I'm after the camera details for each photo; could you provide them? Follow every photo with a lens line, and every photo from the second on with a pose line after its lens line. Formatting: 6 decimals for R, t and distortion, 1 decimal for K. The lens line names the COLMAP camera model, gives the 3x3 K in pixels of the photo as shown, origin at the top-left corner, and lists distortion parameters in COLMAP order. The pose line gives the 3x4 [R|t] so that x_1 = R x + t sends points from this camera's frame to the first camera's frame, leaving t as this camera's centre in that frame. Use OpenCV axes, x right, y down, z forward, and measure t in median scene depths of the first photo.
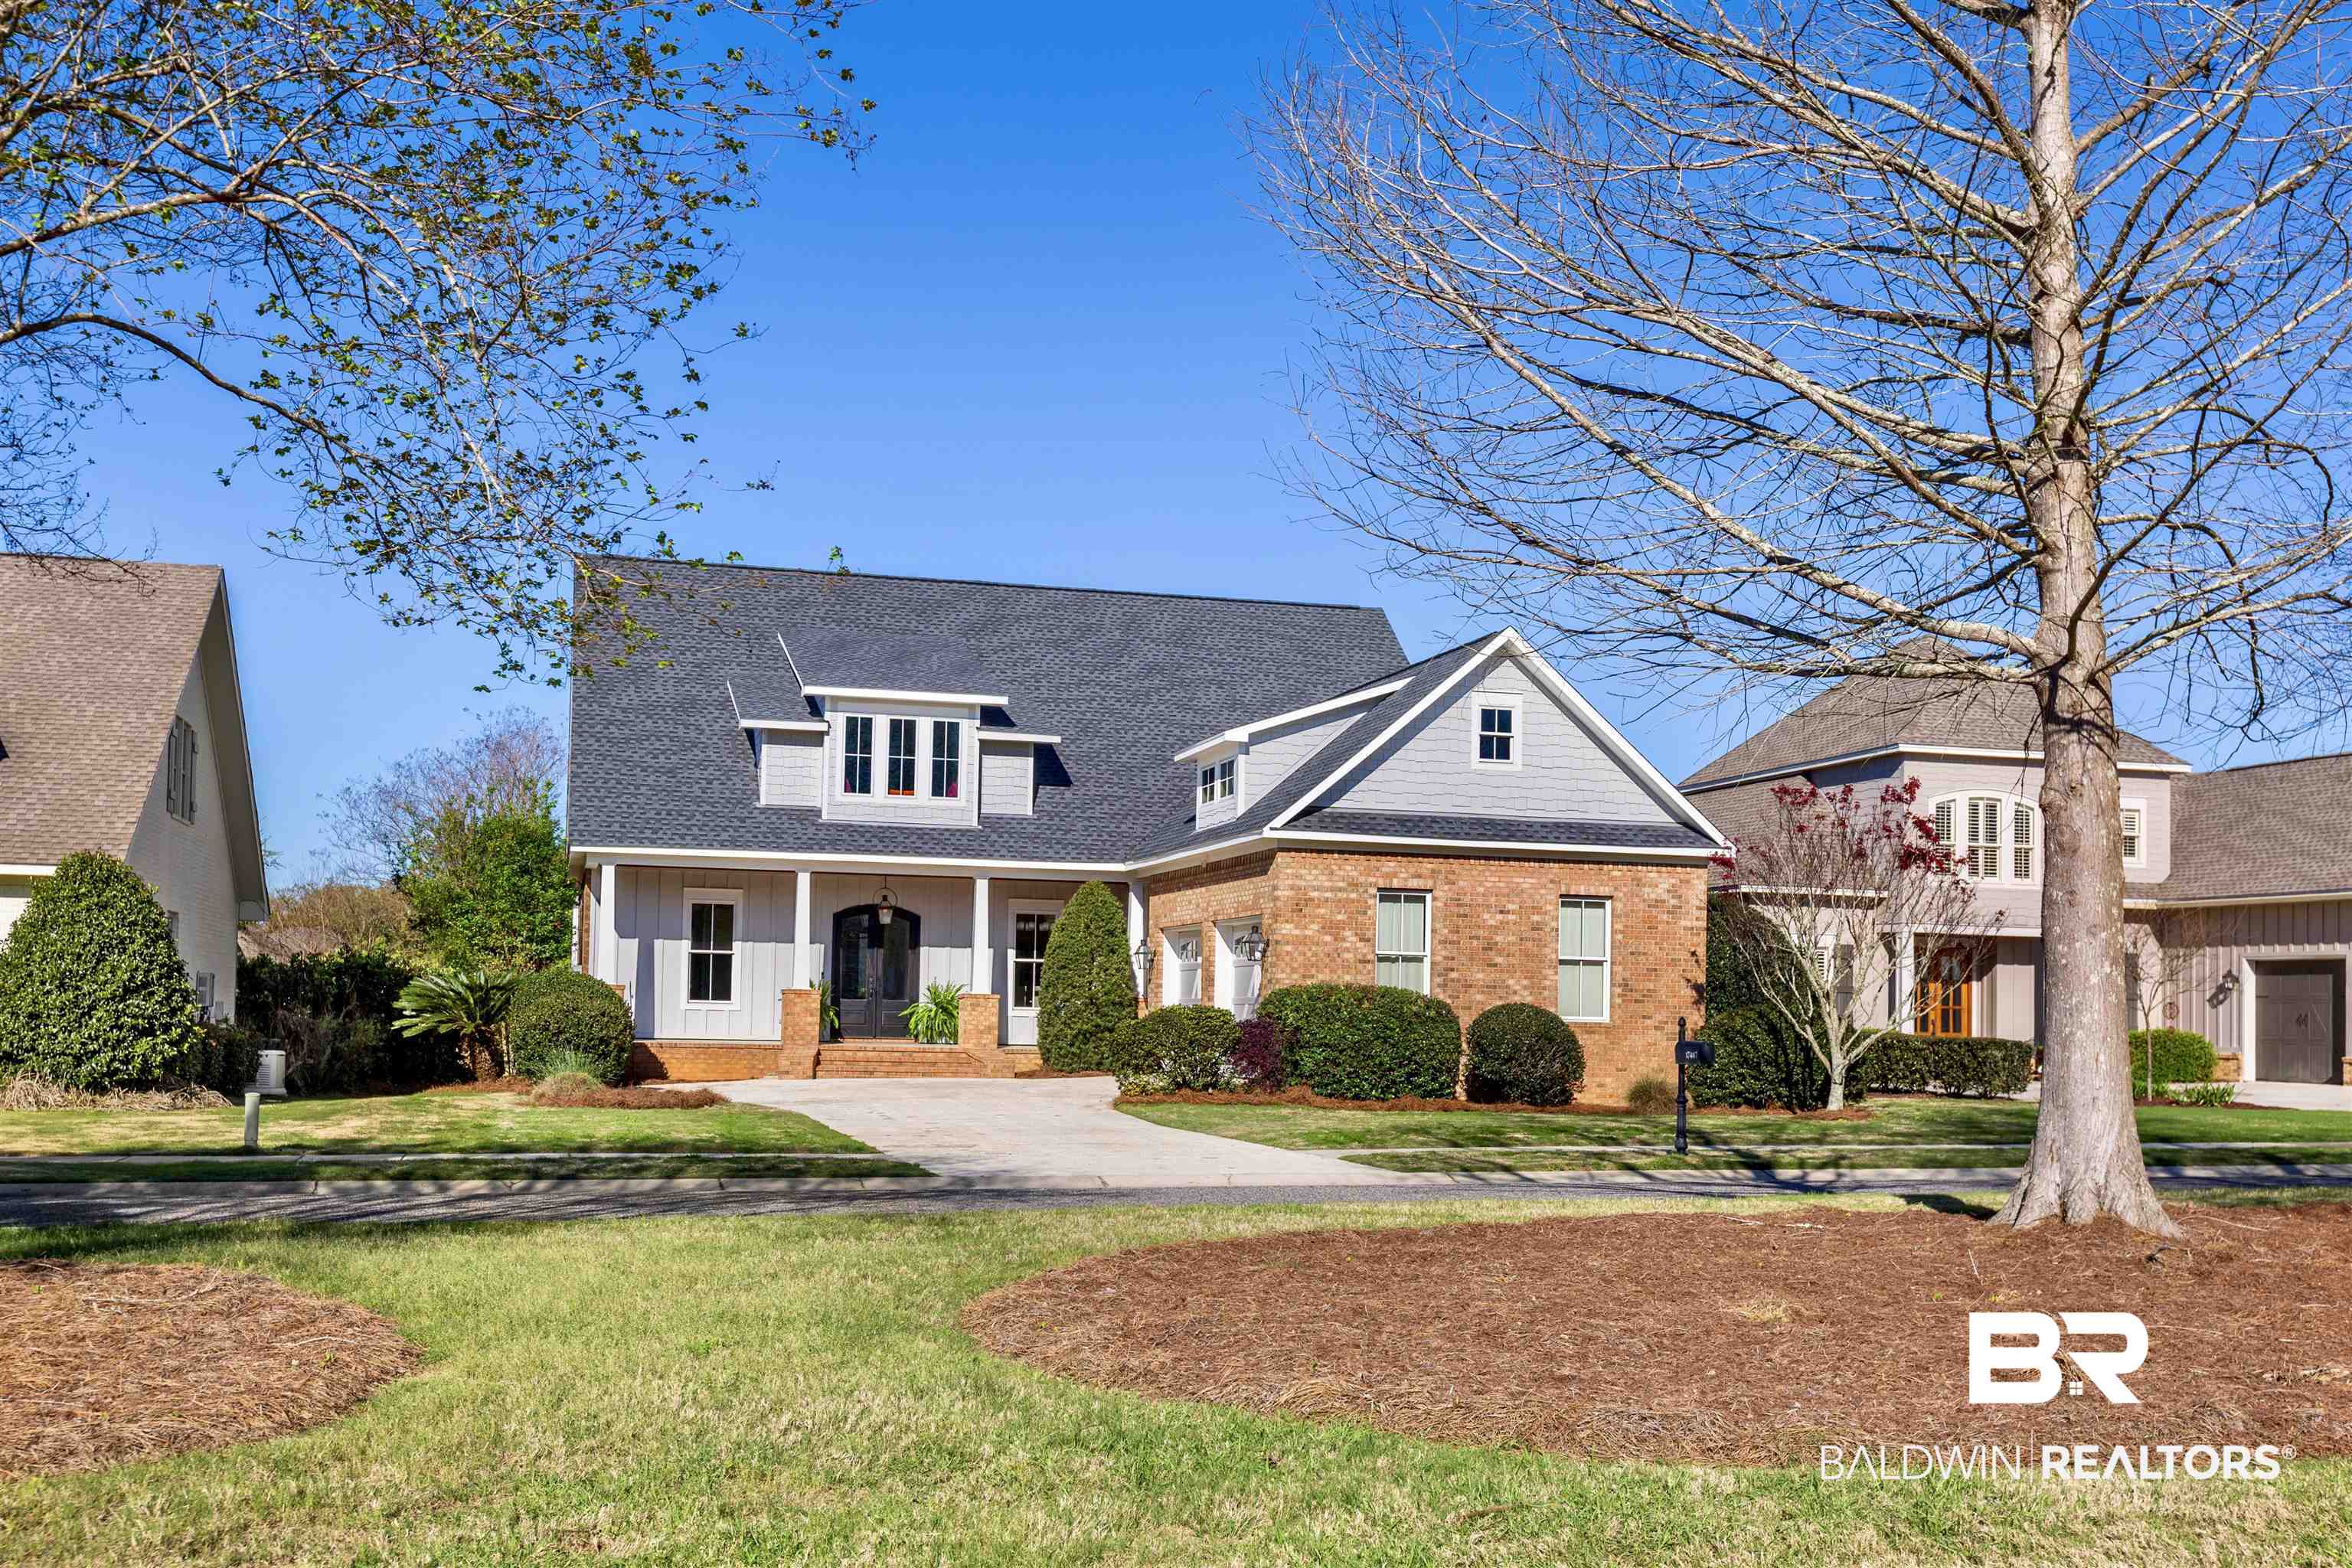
lens RADIAL K [[2366.9, 0, 1069.0], [0, 2366.9, 836.0], [0, 0, 1]] dist [-0.000733, 0.001589]
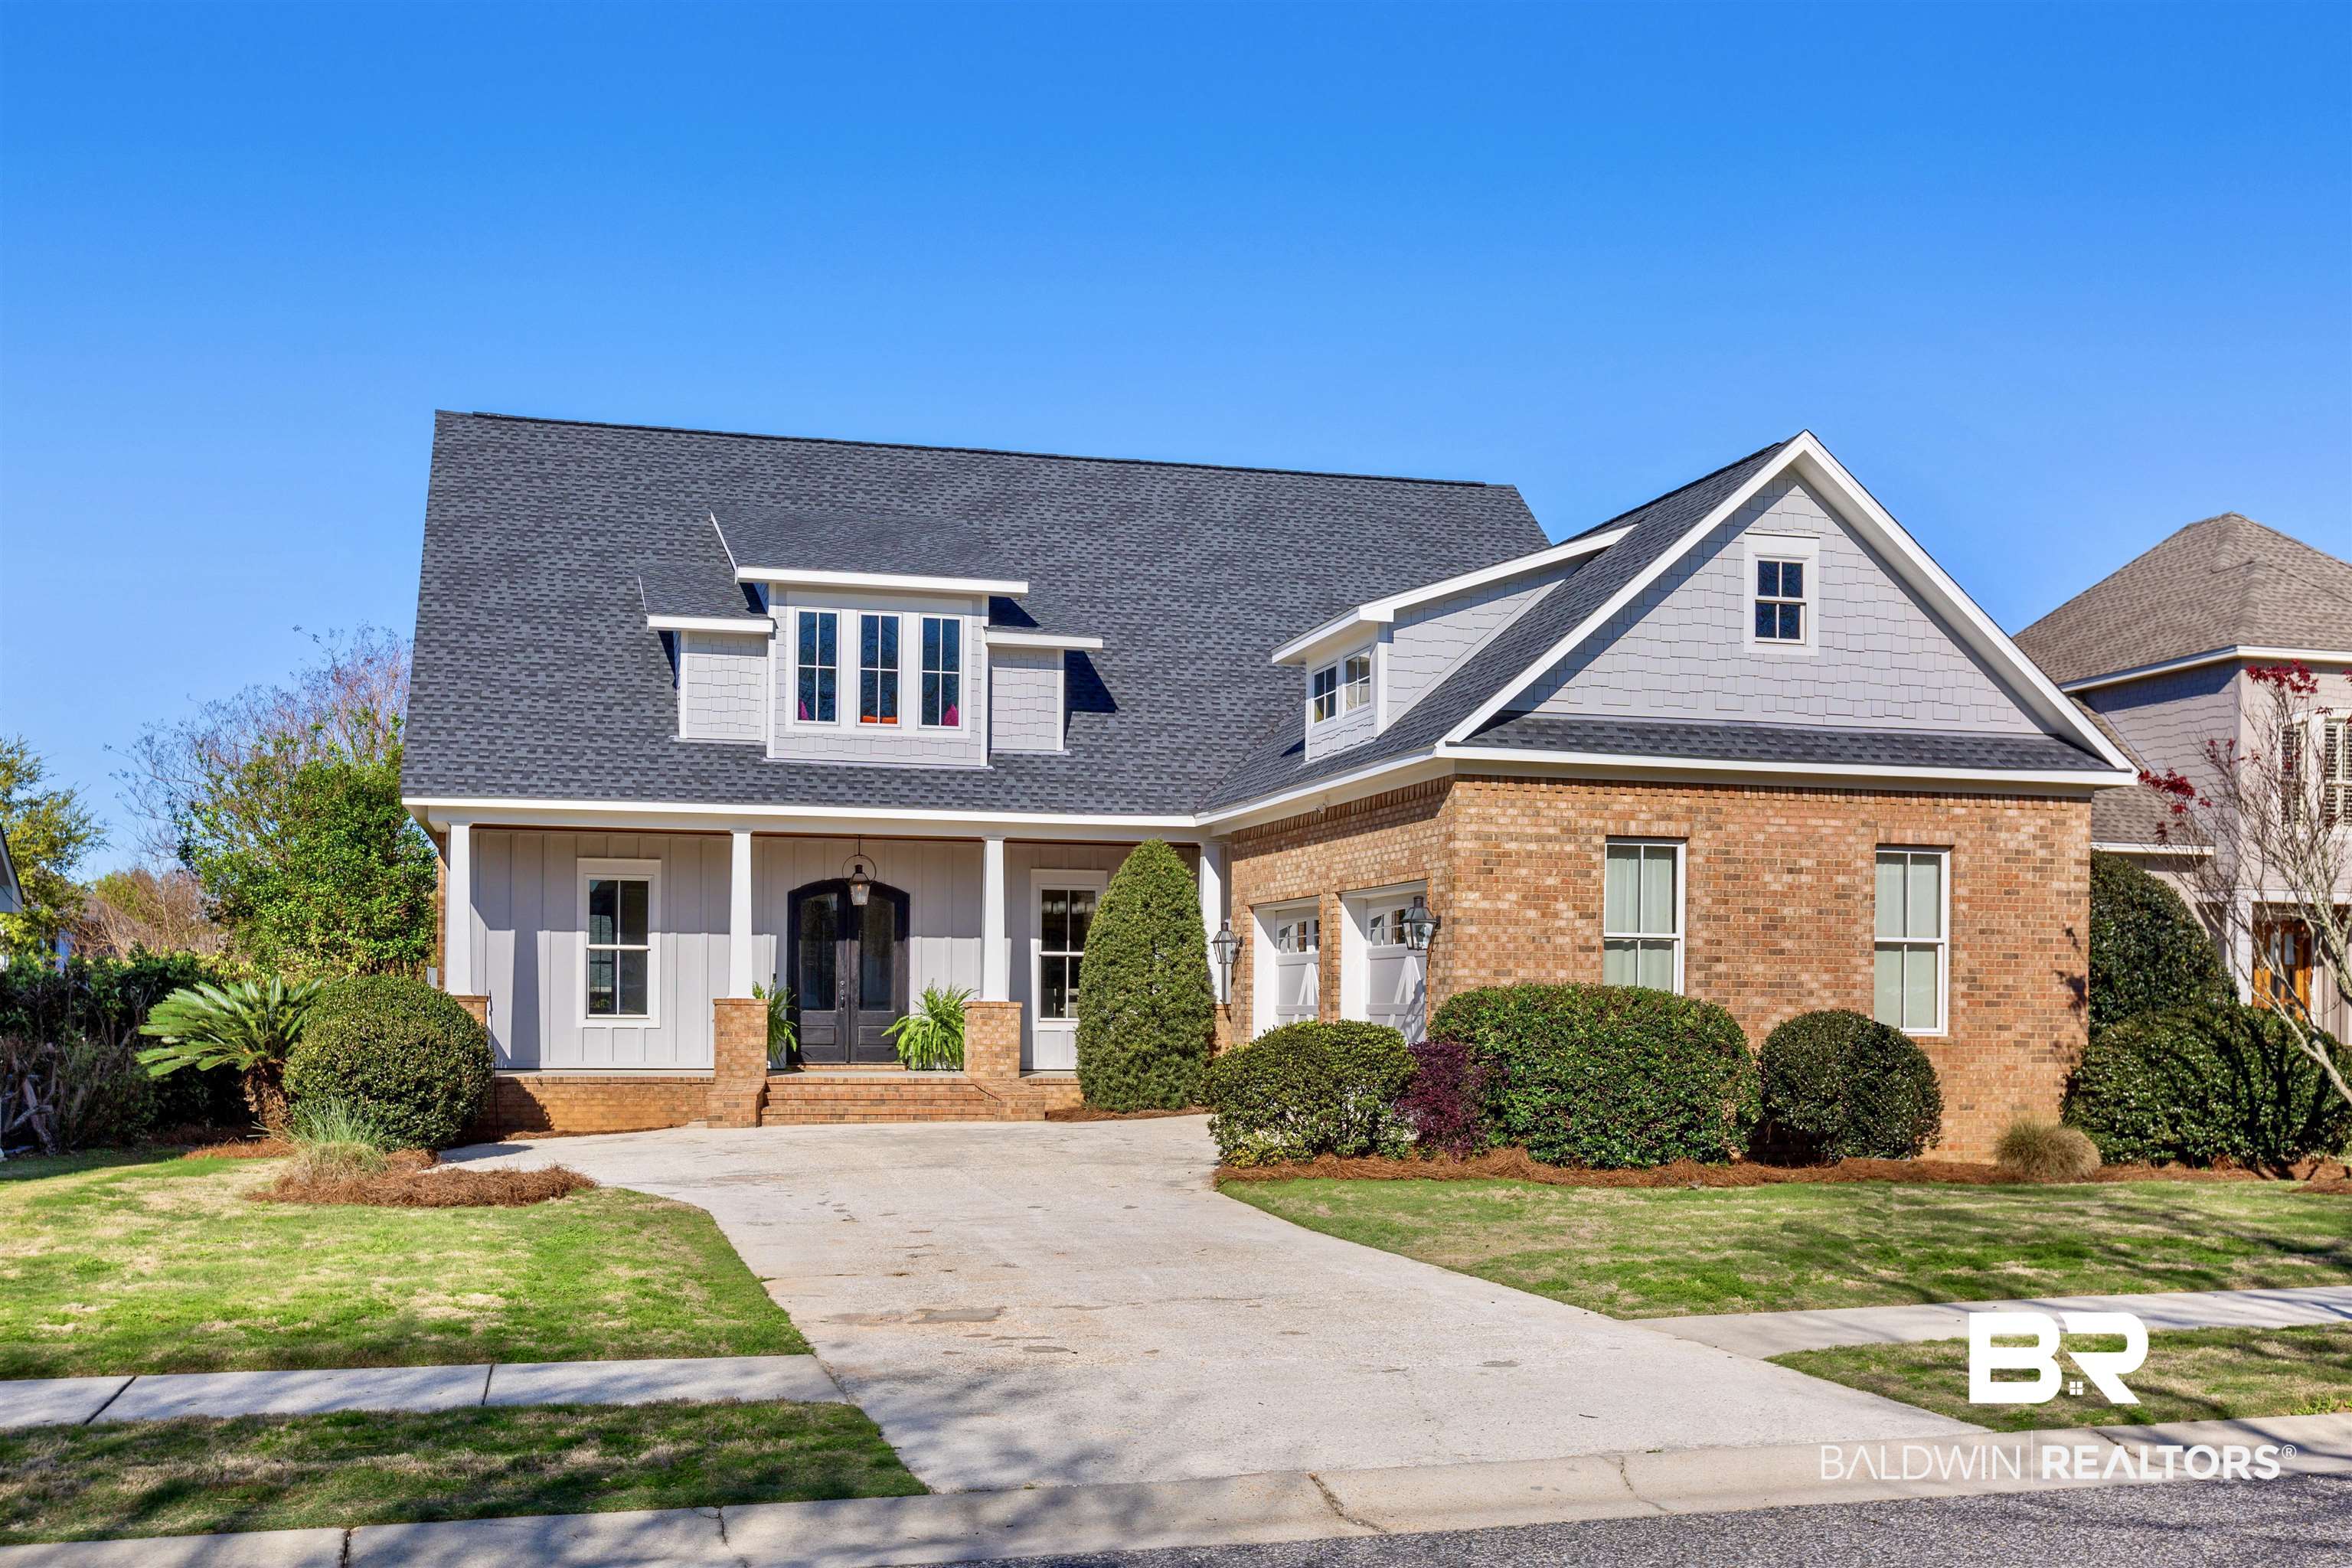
lens RADIAL K [[2362.7, 0, 1092.5], [0, 2362.7, 951.4], [0, 0, 1]] dist [-0.004349, 0.007576]
pose [[0.999894, -0.012043, 0.008128, -0.014281], [0.011611, 0.998619, 0.051241, 0.016353], [-0.008734, -0.051141, 0.998653, 0.306070]]
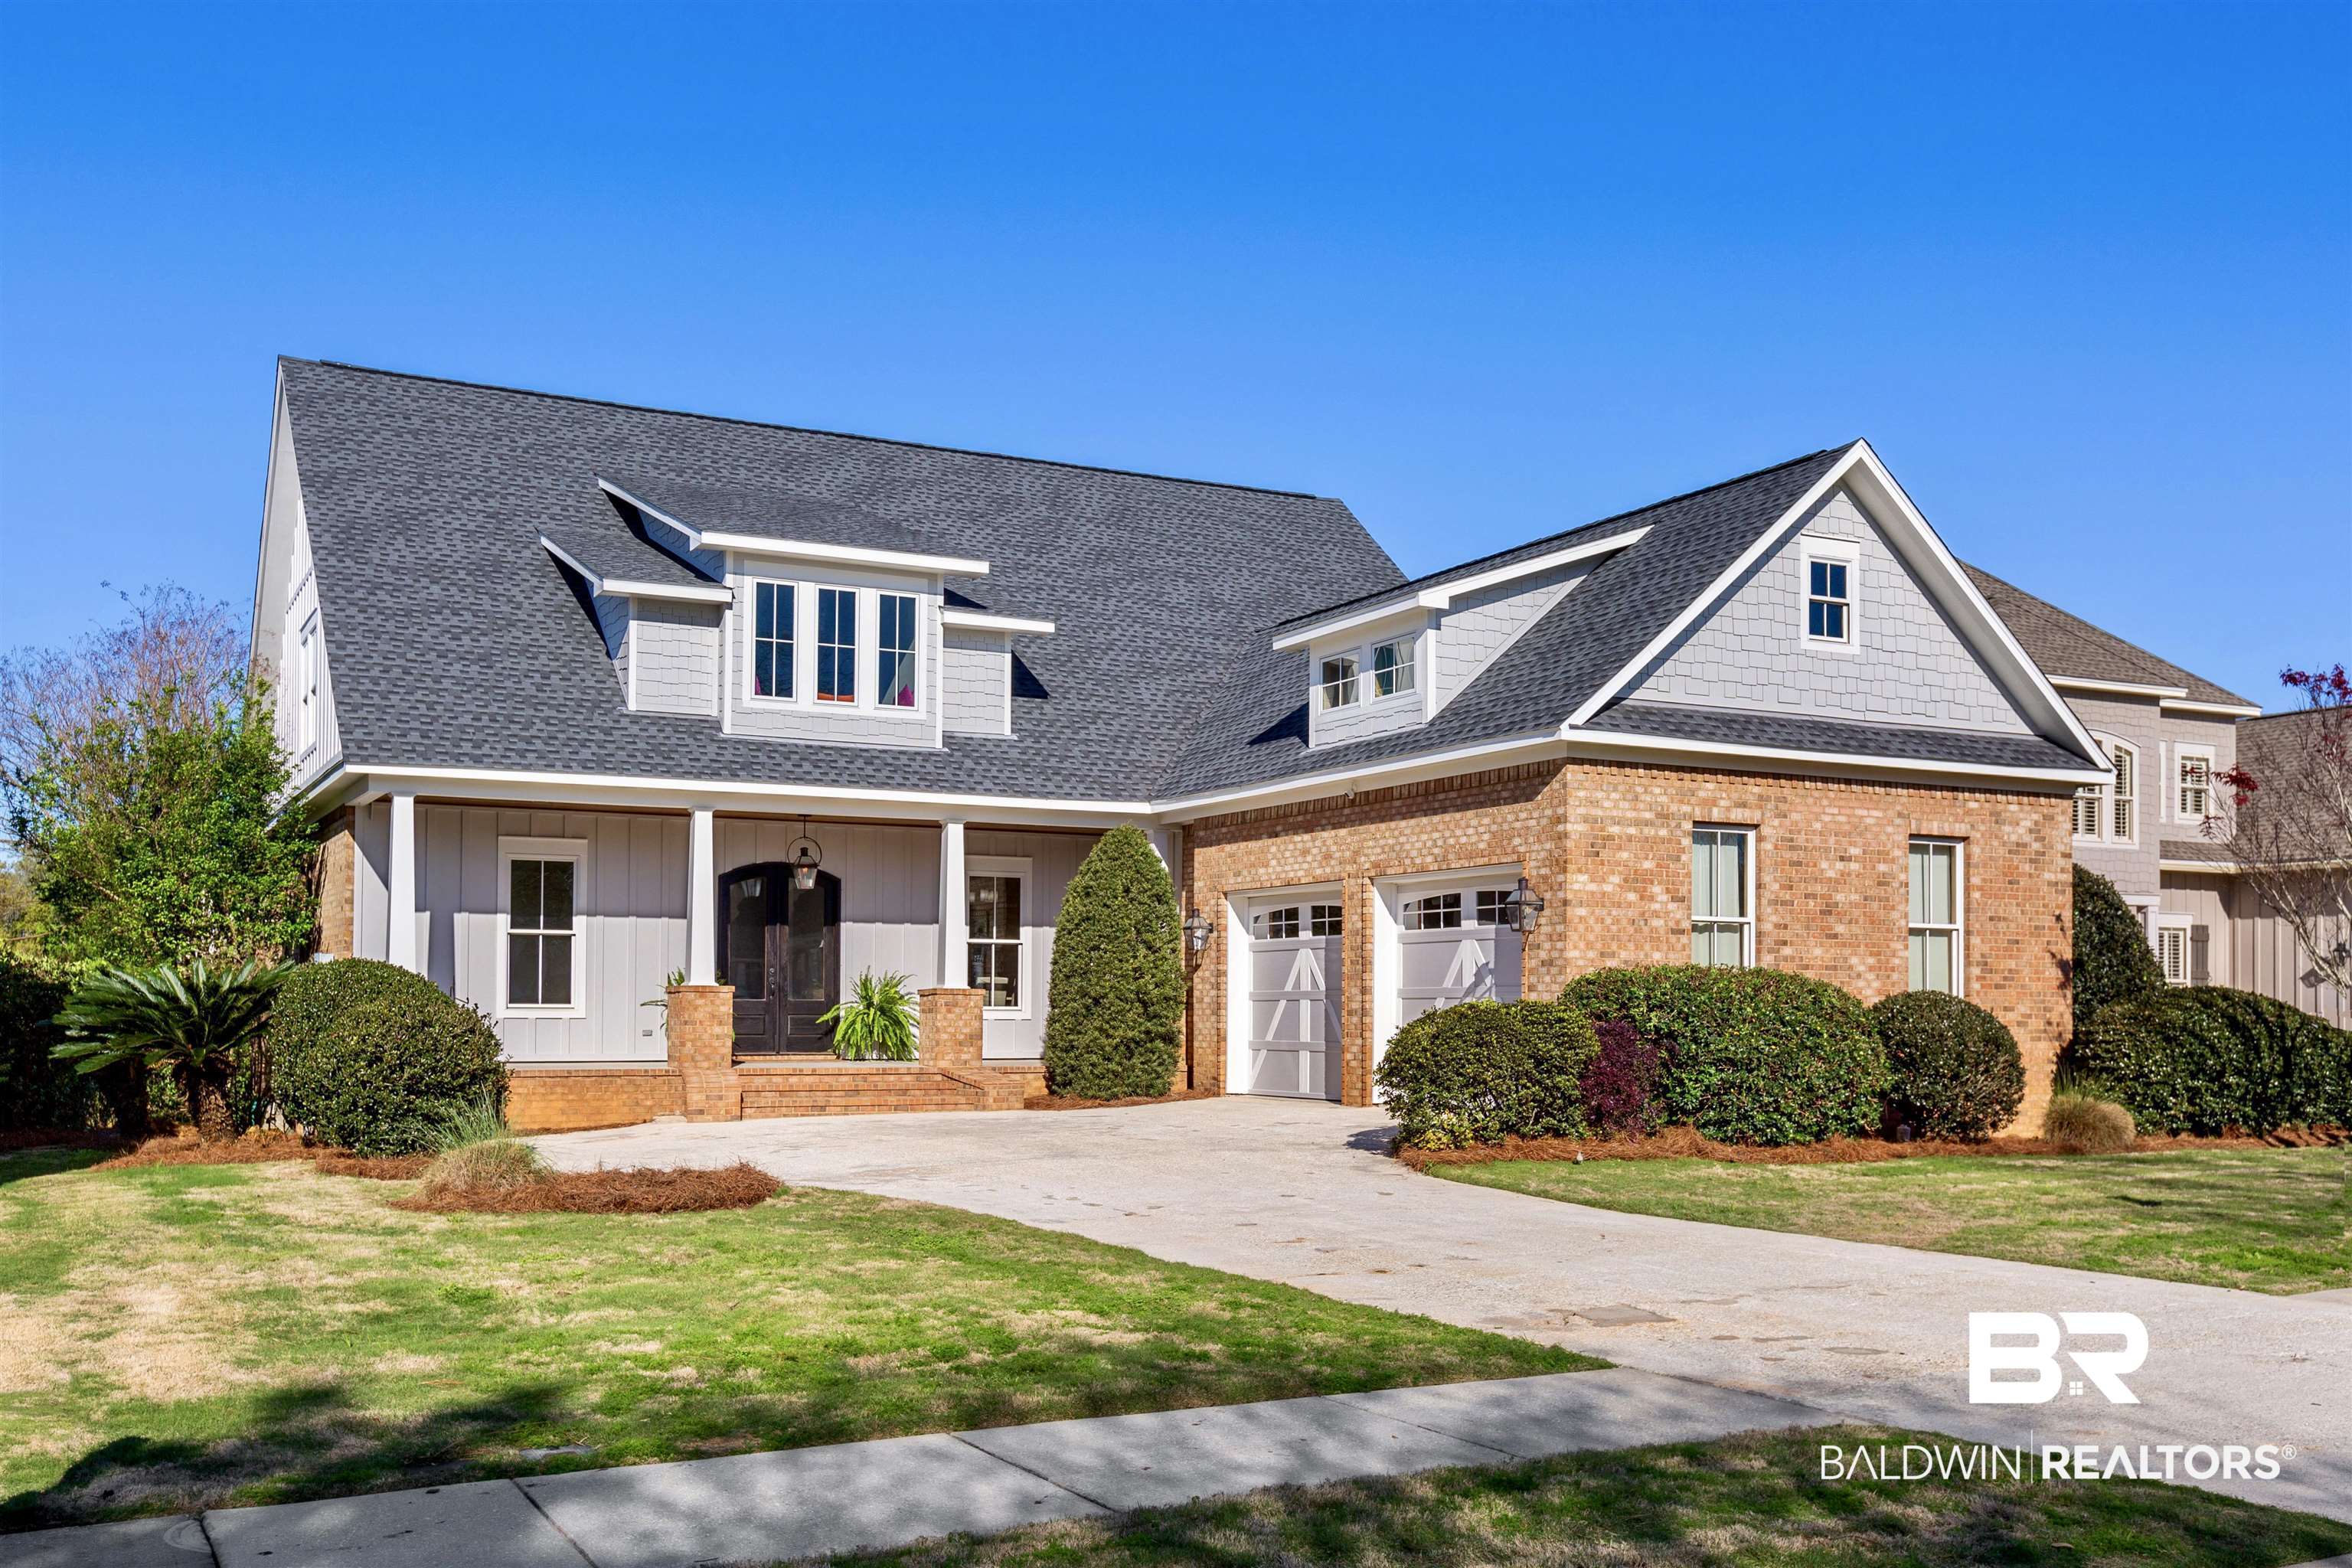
lens RADIAL K [[2206.4, 0, 1127.7], [0, 2206.4, 912.3], [0, 0, 1]] dist [0.012284, 0.002978]
pose [[0.970394, -0.004783, 0.241479, -0.151923], [-0.003136, 0.999470, 0.032401, 0.024267], [-0.241506, -0.032200, 0.969865, 0.378486]]
